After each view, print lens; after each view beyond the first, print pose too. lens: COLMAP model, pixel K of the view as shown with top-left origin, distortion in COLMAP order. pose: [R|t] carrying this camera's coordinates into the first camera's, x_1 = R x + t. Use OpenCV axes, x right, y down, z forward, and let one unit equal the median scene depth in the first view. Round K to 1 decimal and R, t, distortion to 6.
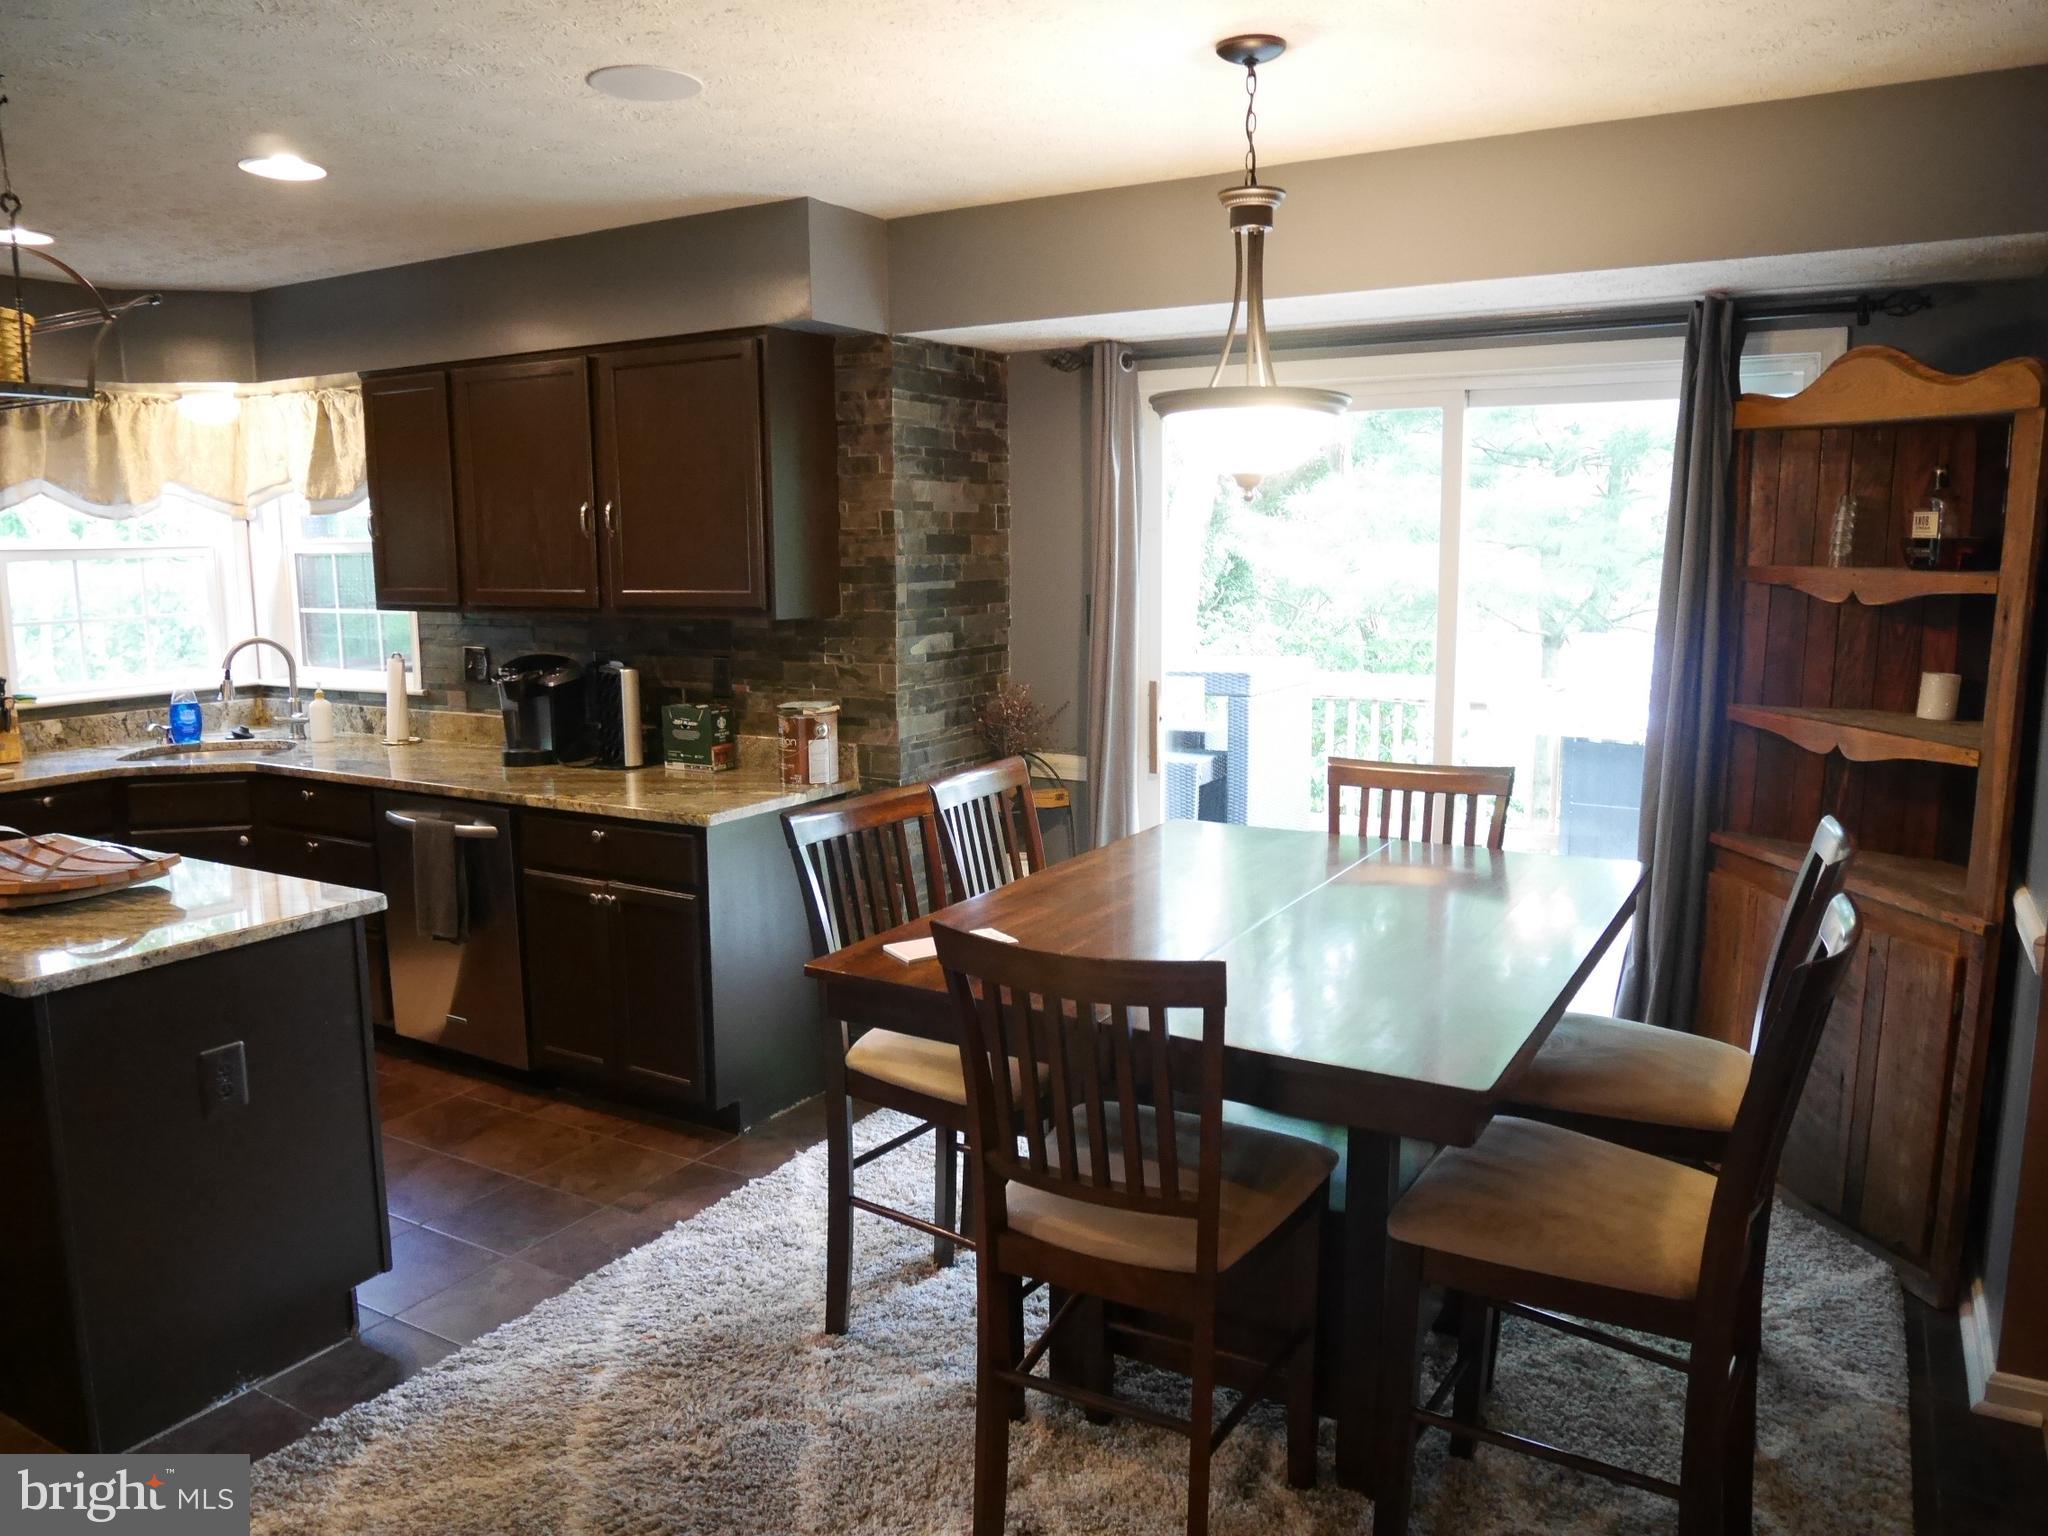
lens RADIAL K [[1459.7, 0, 1024.0], [0, 1459.7, 768.0], [0, 0, 1]] dist [-0.082594, 0.043921]
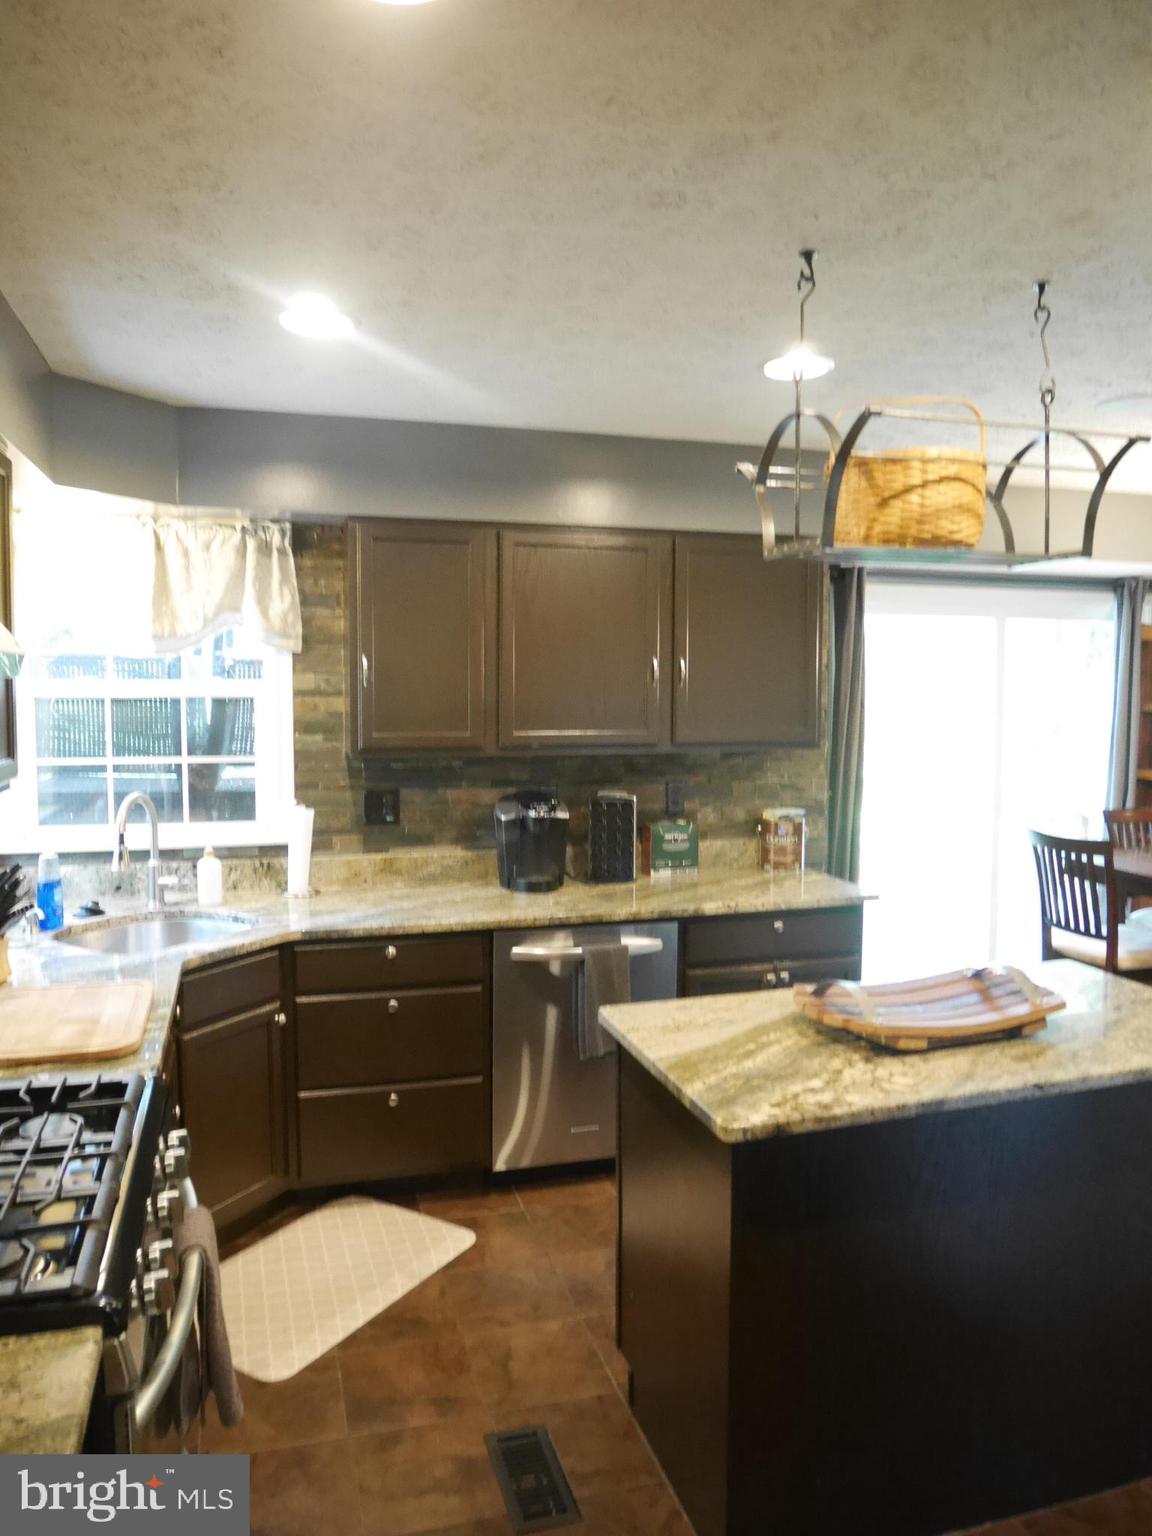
lens RADIAL K [[1094.8, 0, 584.0], [0, 1094.8, 760.6], [0, 0, 1]] dist [-0.082594, 0.043921]
pose [[0.686604, -0.041991, 0.725818, -0.948964], [0.105380, 0.993536, -0.042208, -0.063527], [-0.719354, 0.105466, 0.686591, 0.411602]]
